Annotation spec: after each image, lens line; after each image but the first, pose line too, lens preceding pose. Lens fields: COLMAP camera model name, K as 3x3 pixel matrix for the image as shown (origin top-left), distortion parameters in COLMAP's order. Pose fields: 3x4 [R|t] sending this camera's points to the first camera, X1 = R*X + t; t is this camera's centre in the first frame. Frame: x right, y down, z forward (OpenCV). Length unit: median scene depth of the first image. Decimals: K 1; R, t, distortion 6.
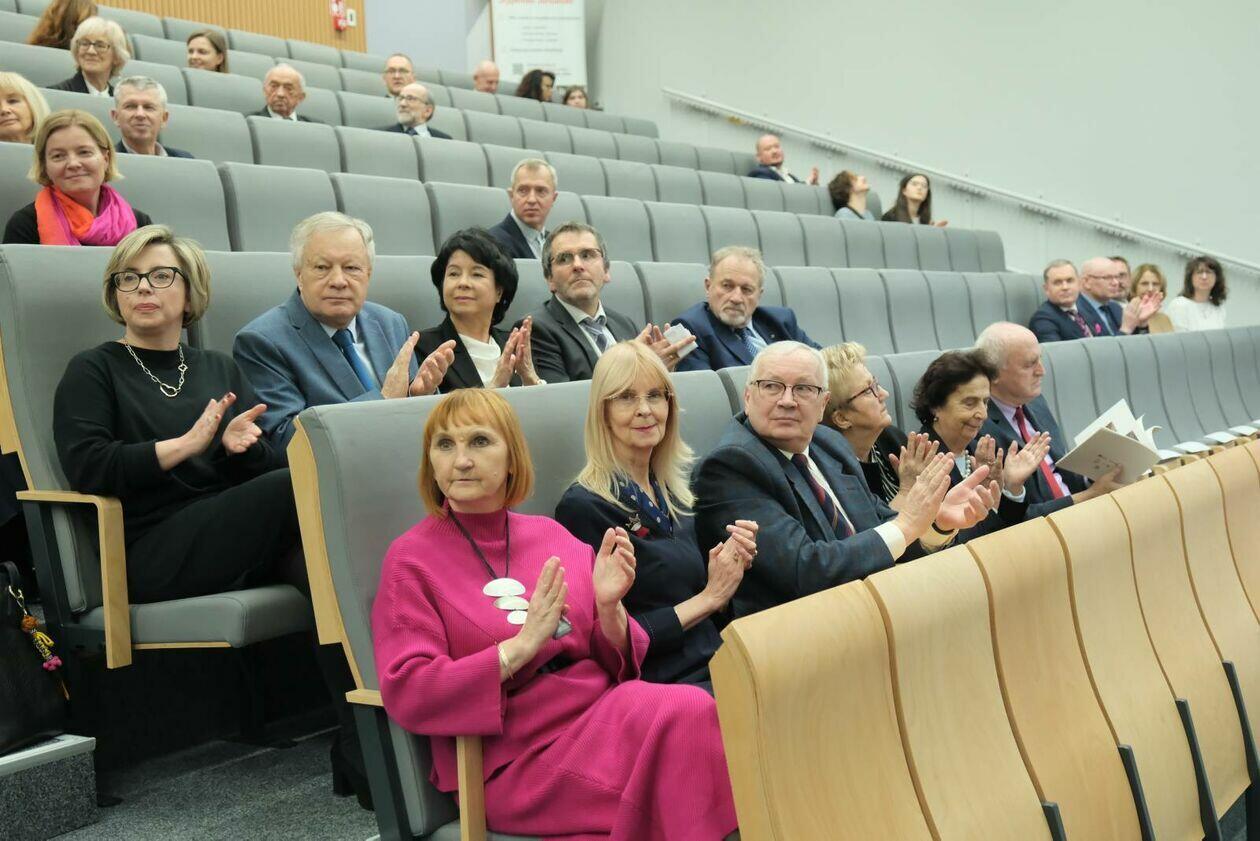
lens RADIAL K [[1621.3, 0, 630.0], [0, 1621.3, 420.5], [0, 0, 1]] dist [0.018692, 0.011627]
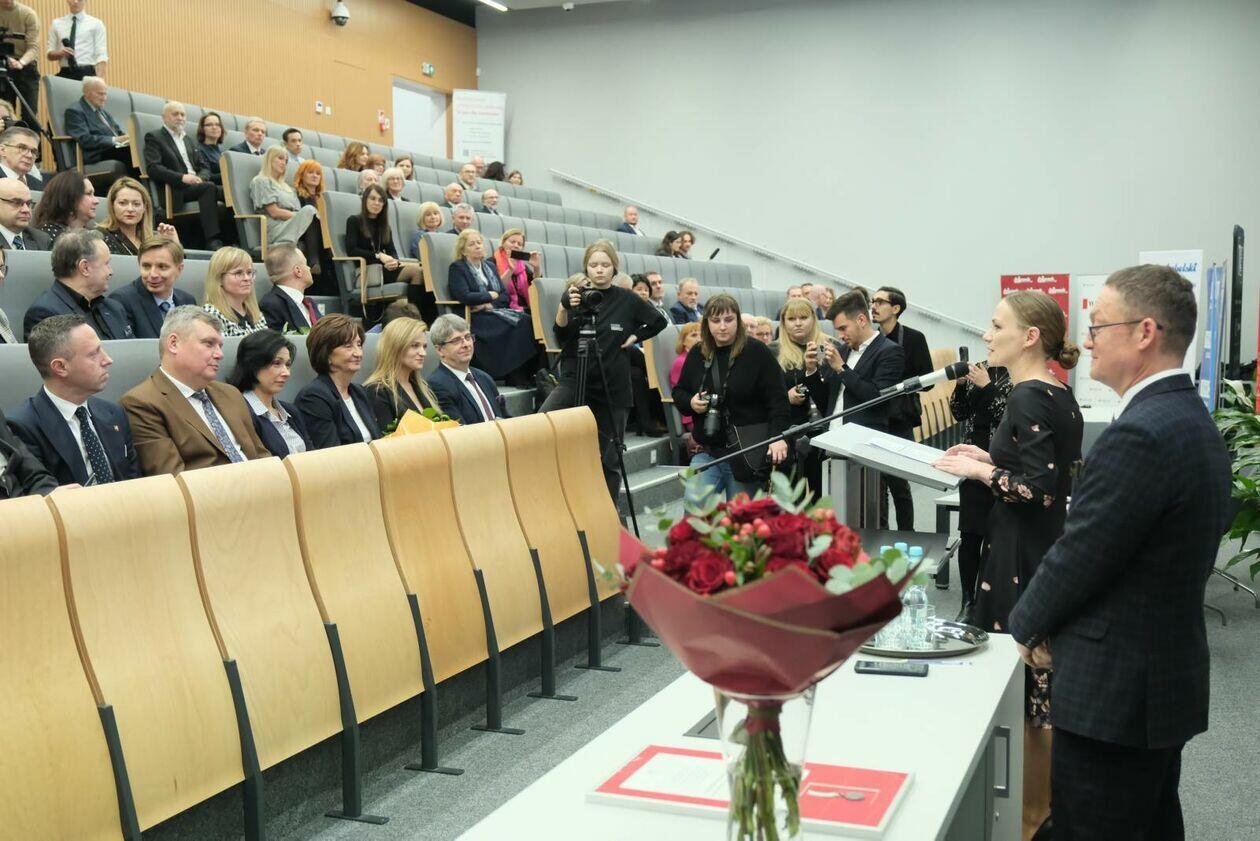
lens RADIAL K [[1456.4, 0, 630.0], [0, 1456.4, 420.5], [0, 0, 1]] dist [0.057829, -0.558047]
pose [[0.977217, 0.022843, 0.211010, -0.489645], [-0.026362, 0.999556, 0.013877, 0.084803], [-0.210599, -0.019123, 0.977385, -1.201461]]
